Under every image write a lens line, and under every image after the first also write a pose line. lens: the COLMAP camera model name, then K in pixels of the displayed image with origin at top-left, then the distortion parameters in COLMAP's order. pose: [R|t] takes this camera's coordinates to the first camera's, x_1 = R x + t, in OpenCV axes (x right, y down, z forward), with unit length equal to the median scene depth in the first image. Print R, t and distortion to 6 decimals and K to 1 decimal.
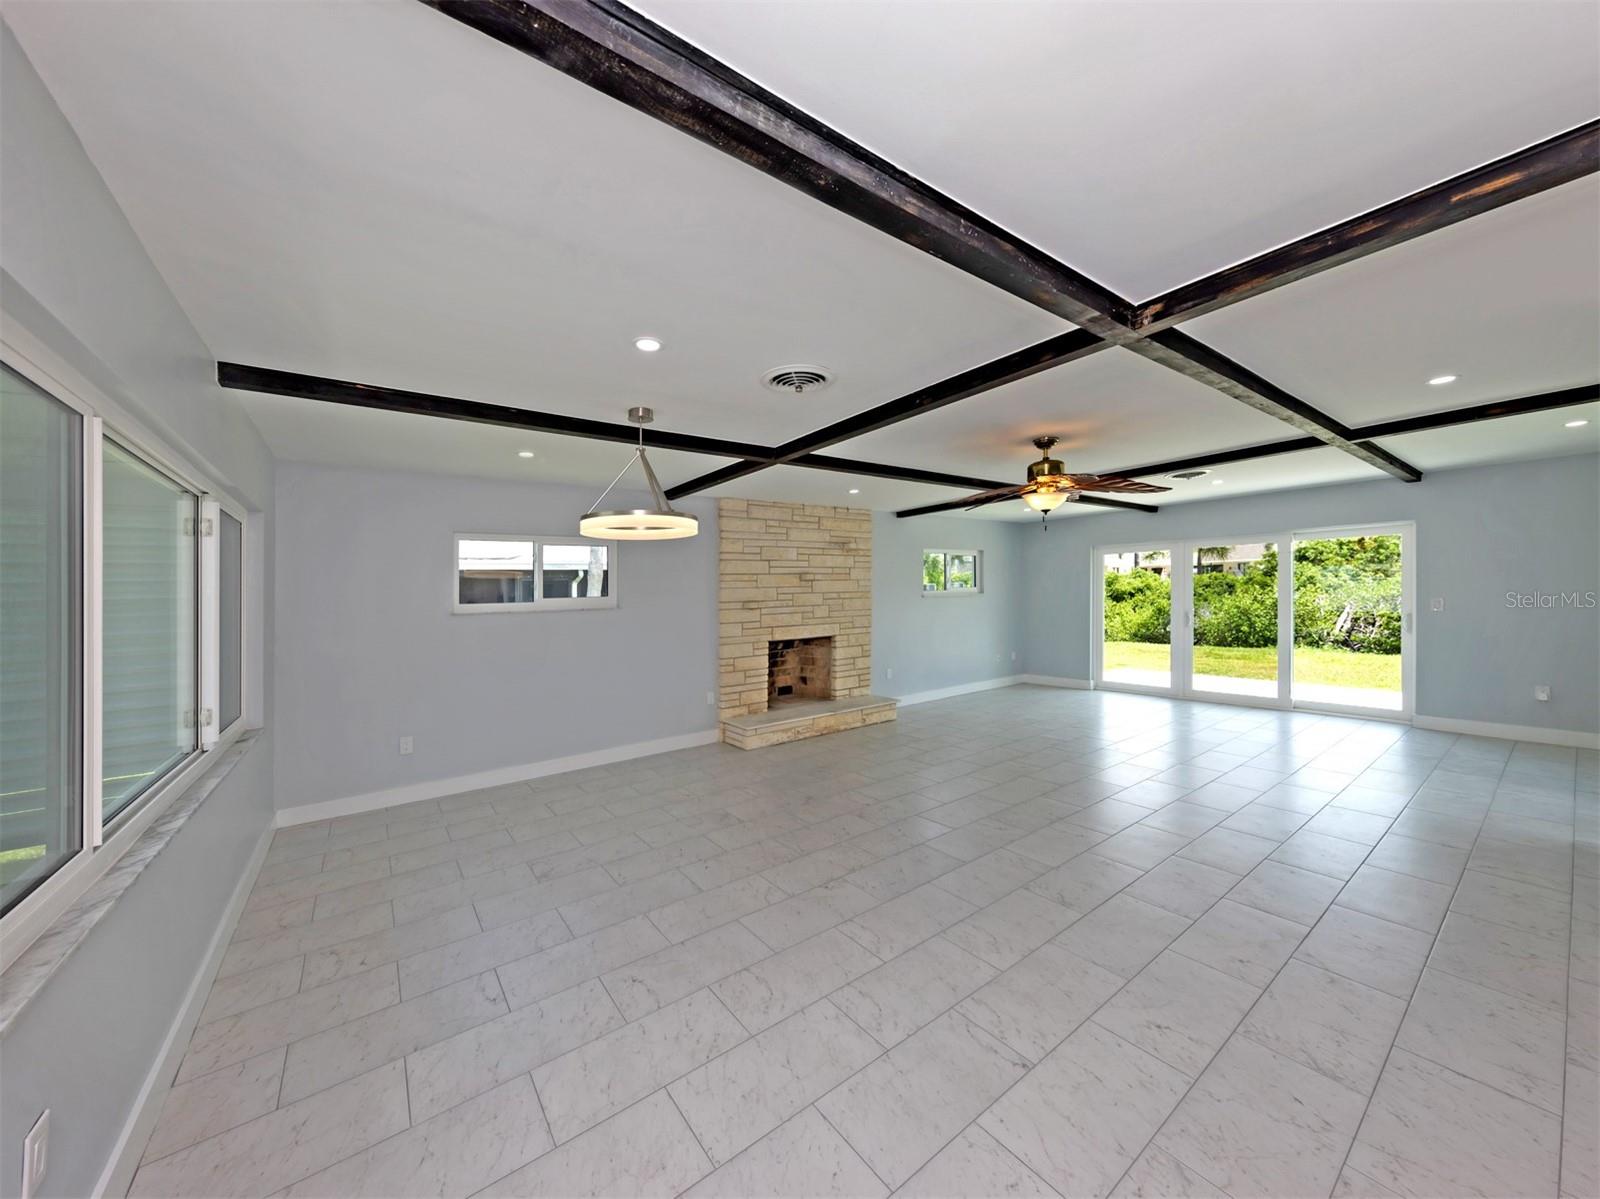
lens RADIAL K [[575.2, 0, 775.2], [0, 575.2, 617.0], [0, 0, 1]] dist [0.006150, -0.000963]
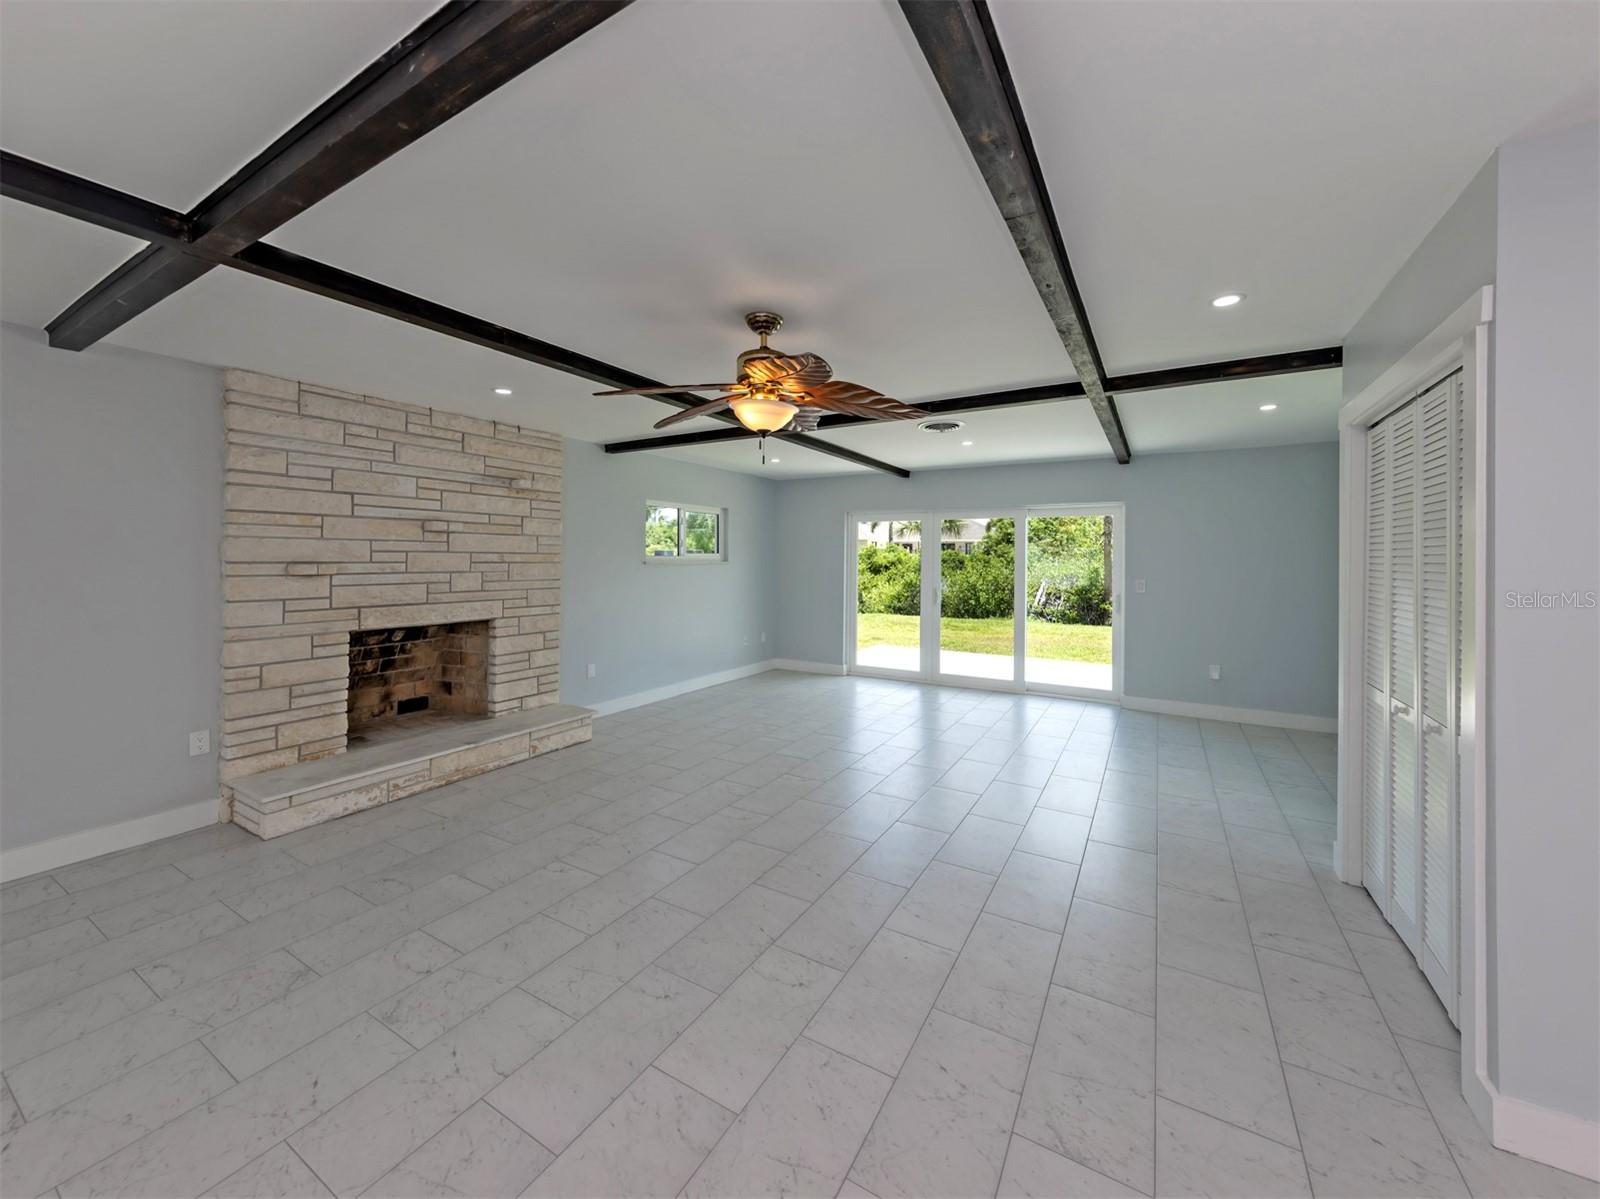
lens RADIAL K [[606.8, 0, 811.5], [0, 606.8, 553.2], [0, 0, 1]] dist [0.005304, -0.001120]
pose [[0.908661, 0.036523, 0.415933, 0.147930], [-0.014816, 0.998360, -0.055298, -0.009521], [-0.417271, 0.044084, 0.907712, 0.230435]]
